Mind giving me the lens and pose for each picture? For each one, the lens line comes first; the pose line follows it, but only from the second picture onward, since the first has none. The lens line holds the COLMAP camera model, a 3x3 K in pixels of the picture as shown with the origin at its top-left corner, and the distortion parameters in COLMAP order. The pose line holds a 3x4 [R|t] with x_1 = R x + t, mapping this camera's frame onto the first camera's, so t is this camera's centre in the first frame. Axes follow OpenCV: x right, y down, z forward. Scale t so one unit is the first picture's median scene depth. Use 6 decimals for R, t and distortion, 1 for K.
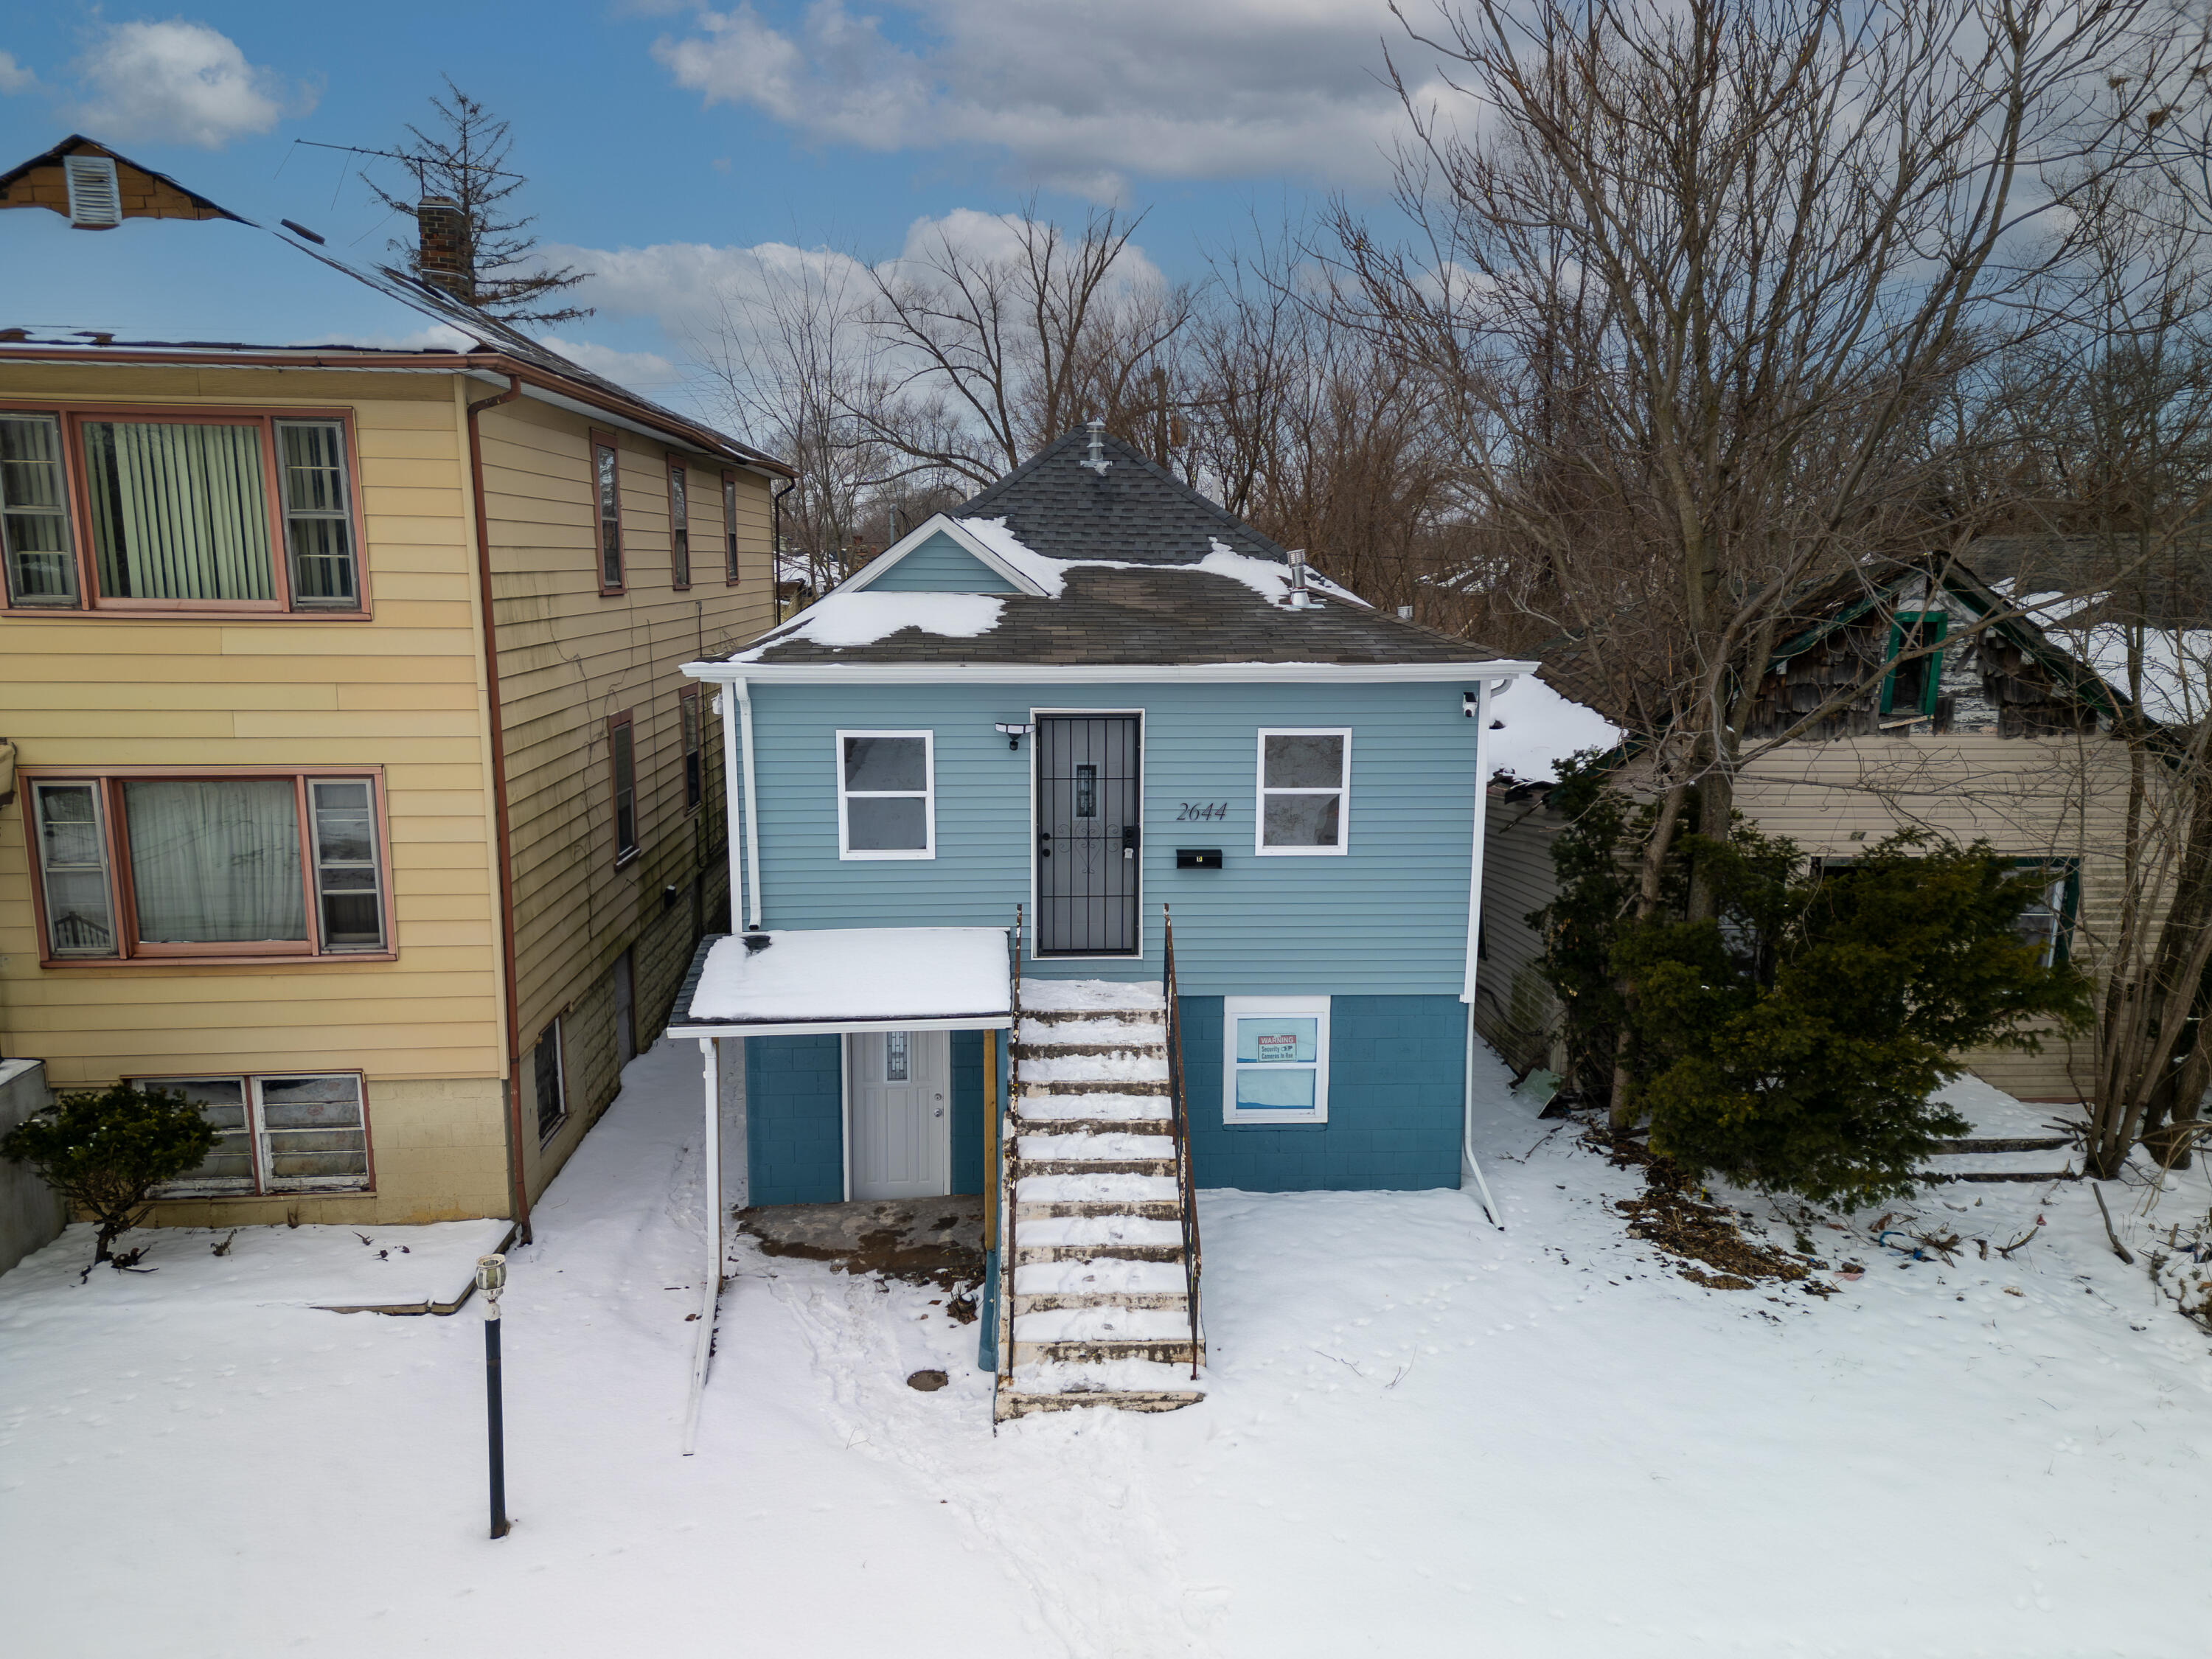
lens RADIAL K [[1529.4, 0, 1105.2], [0, 1529.4, 826.4], [0, 0, 1]] dist [0.087434, -0.059441]
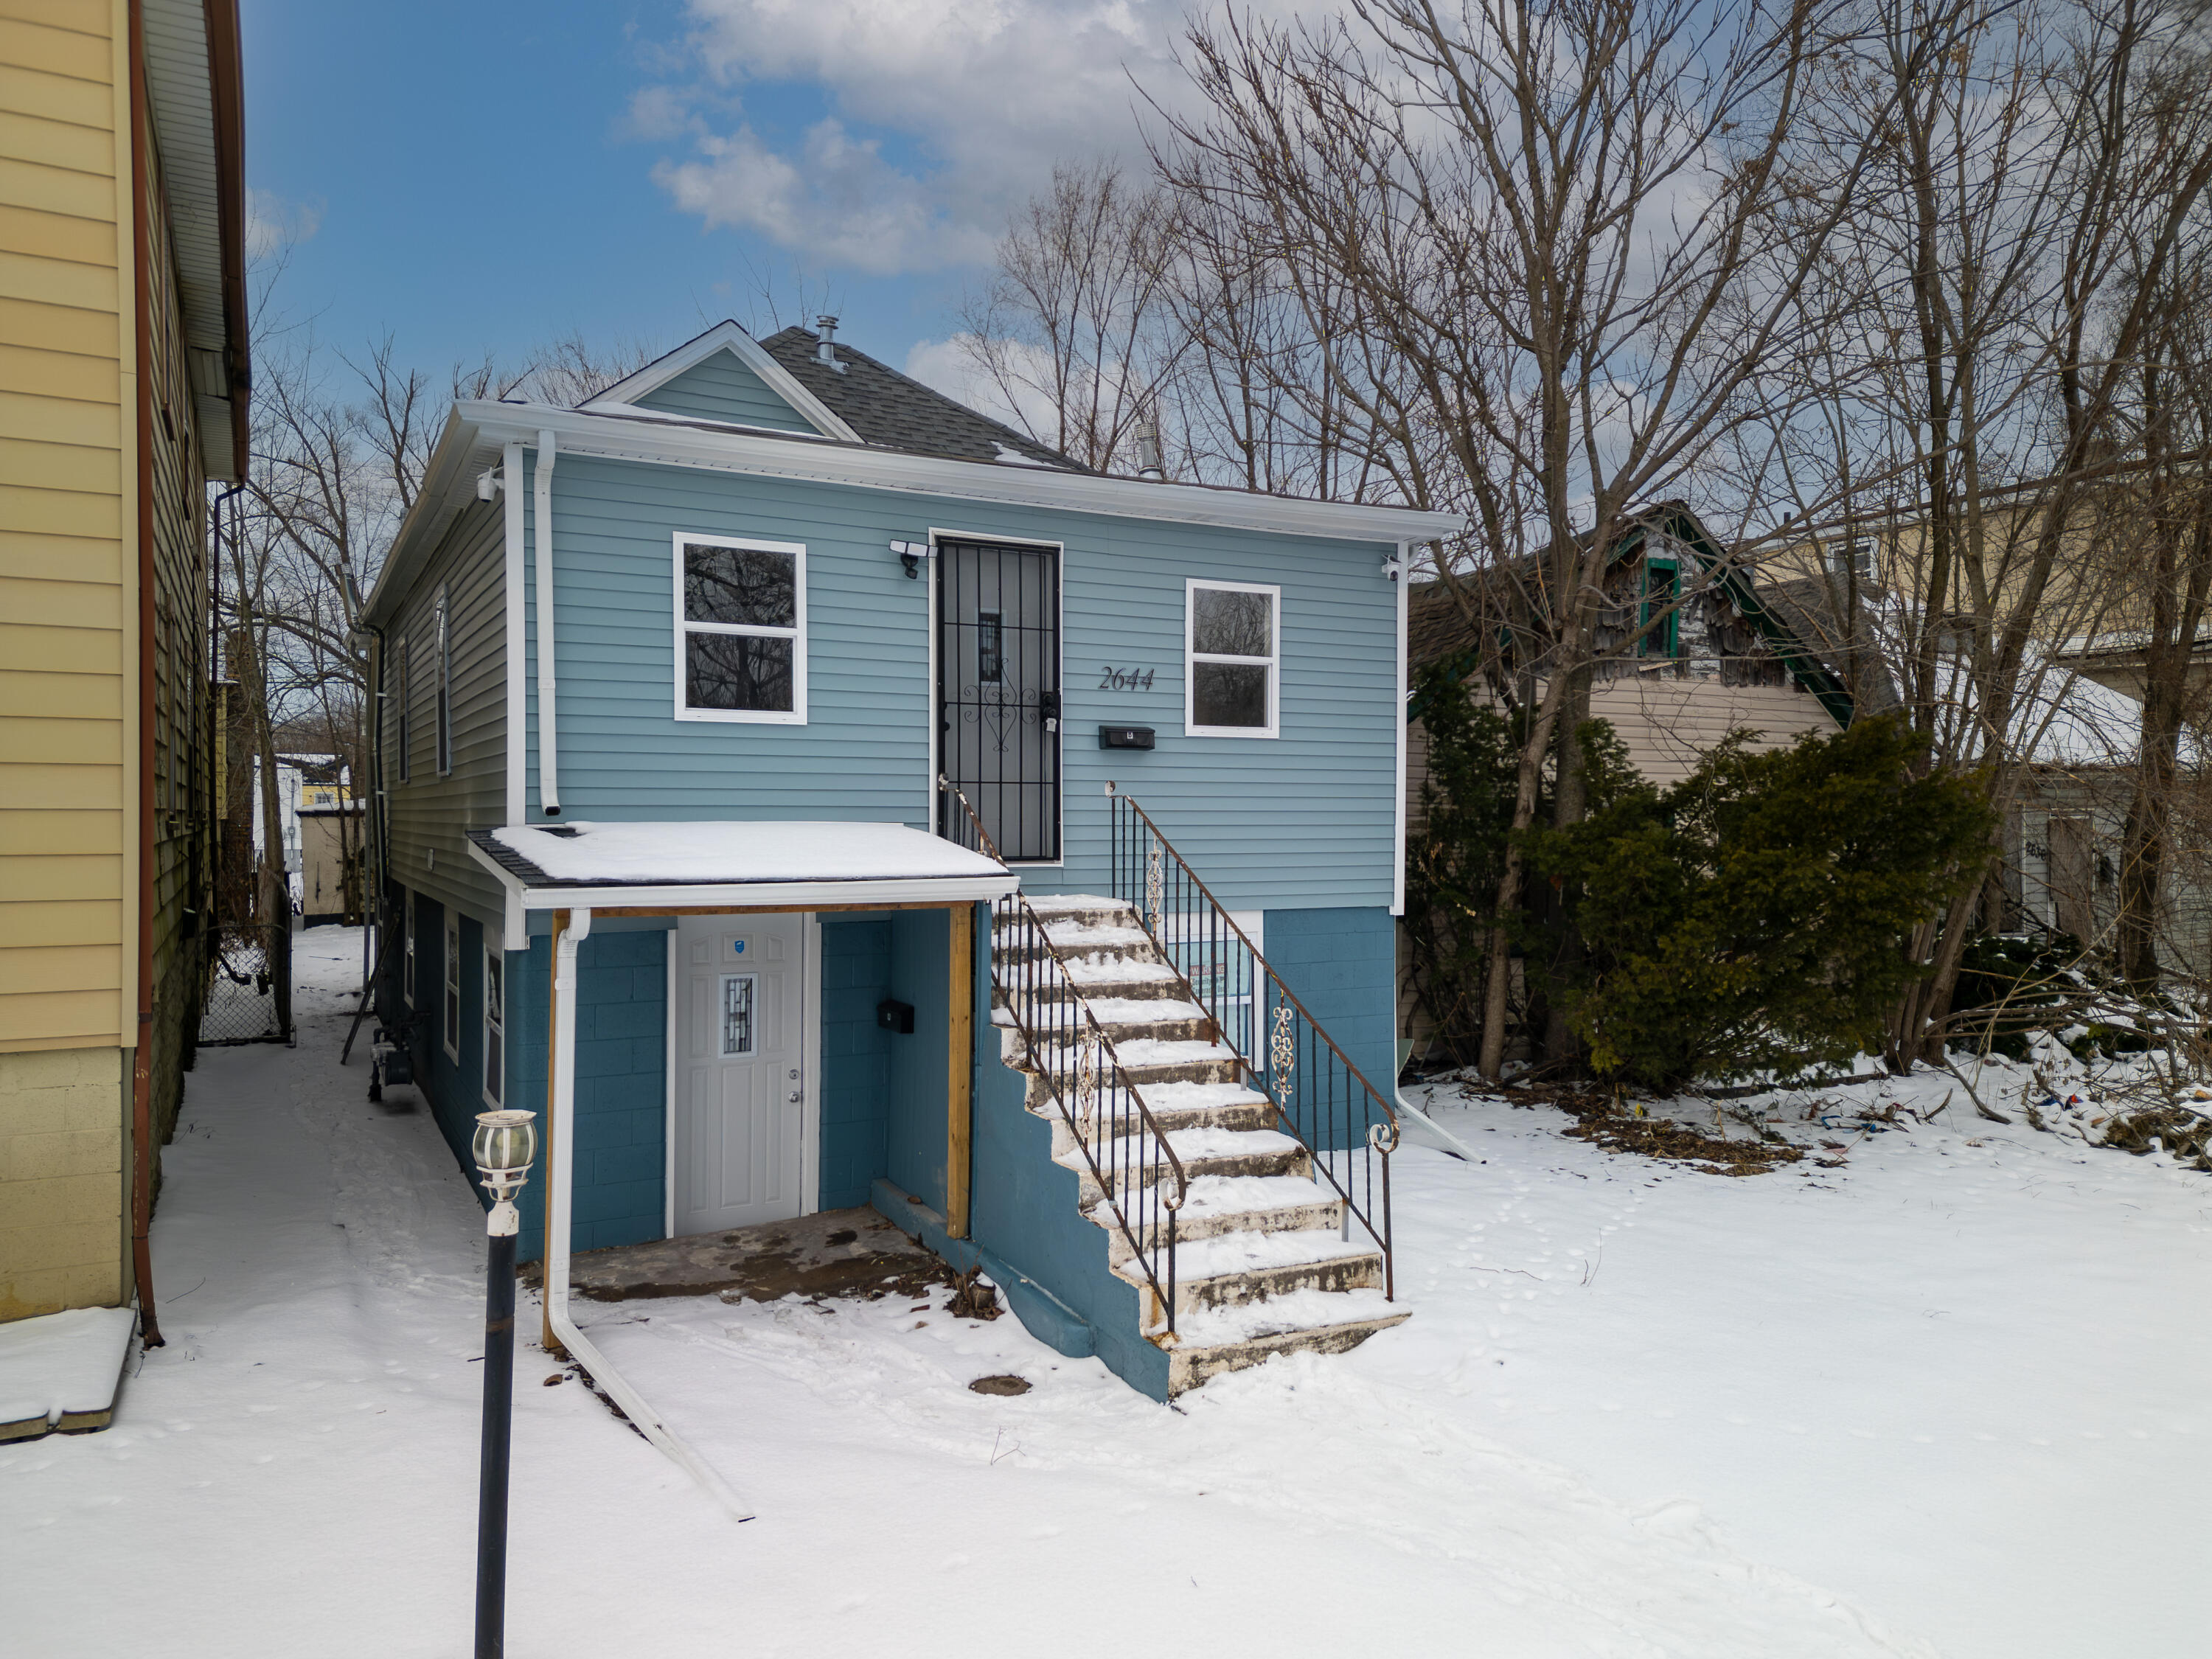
lens RADIAL K [[1529.4, 0, 1105.2], [0, 1529.4, 826.4], [0, 0, 1]] dist [0.087434, -0.059441]
pose [[0.905406, -0.005882, 0.424505, -0.304242], [0.074874, 0.986443, -0.146026, 0.193295], [-0.417892, 0.163997, 0.893572, 0.309214]]
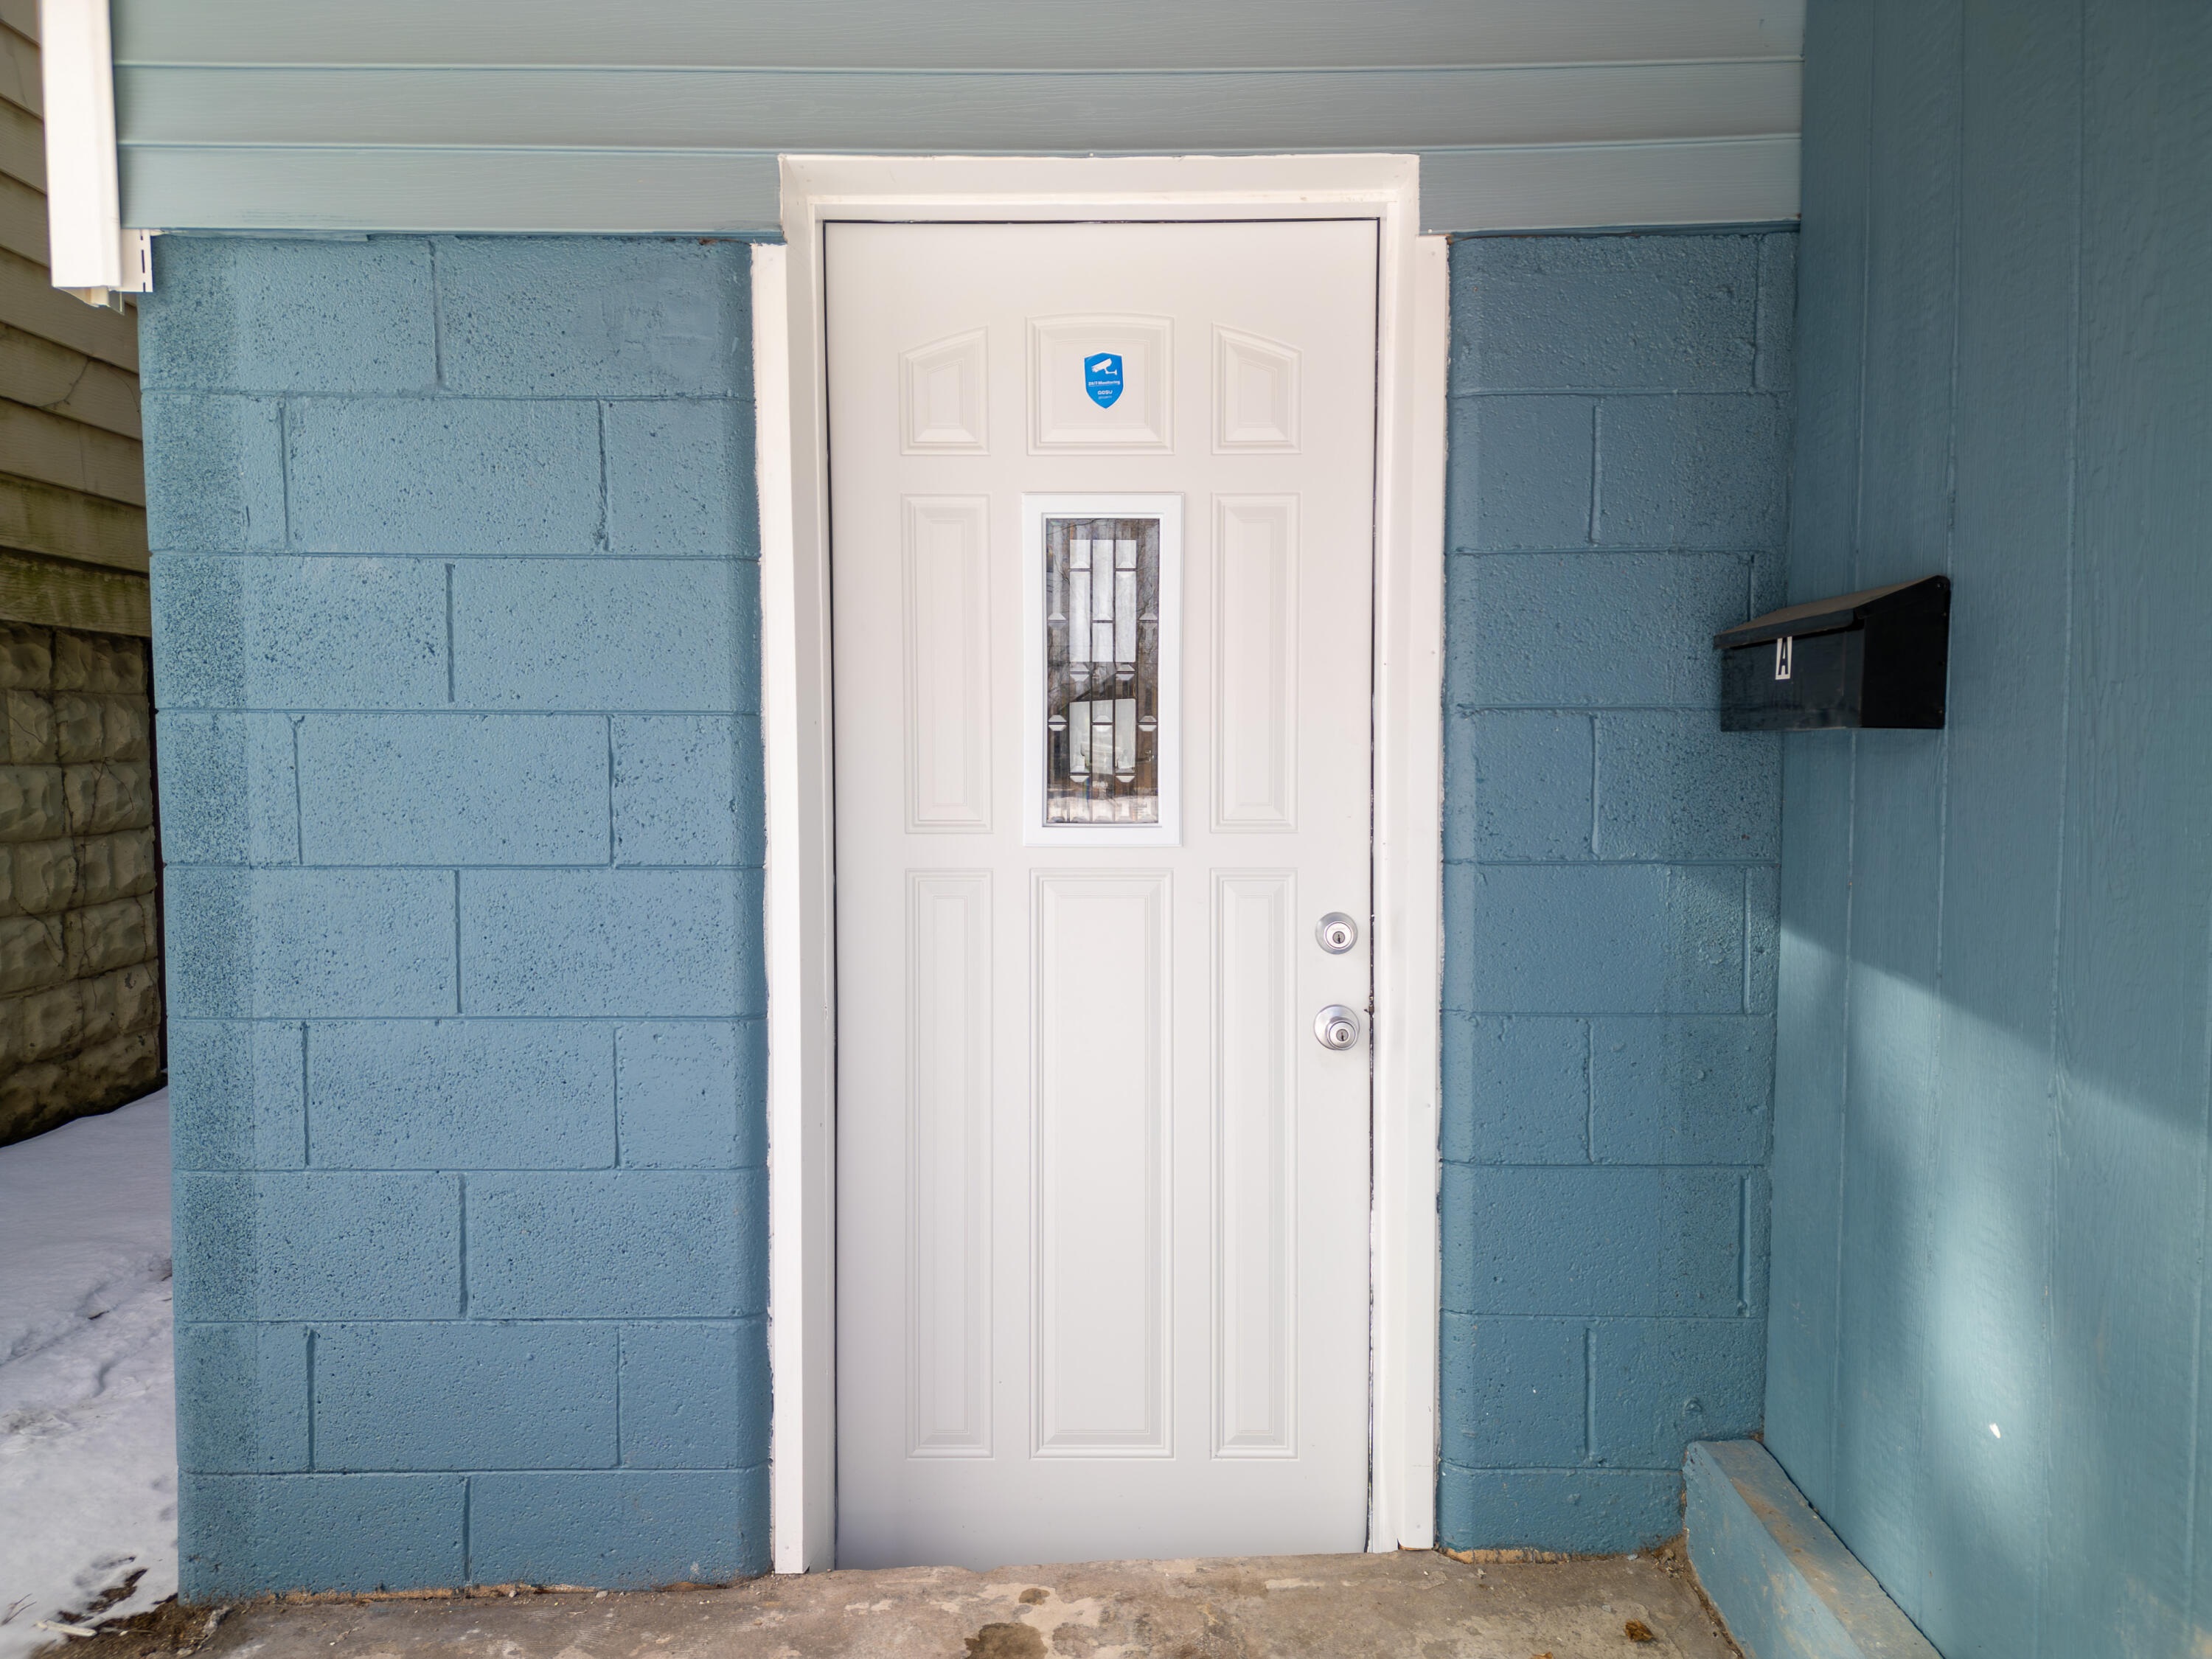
lens RADIAL K [[1532.8, 0, 1106.0], [0, 1532.8, 829.5], [0, 0, 1]] dist [0.061652, -0.023339]
pose [[0.997492, -0.005327, -0.070573, -0.133130], [-0.003012, 0.993065, -0.117528, 0.200852], [0.070709, 0.117446, 0.990559, 0.901537]]
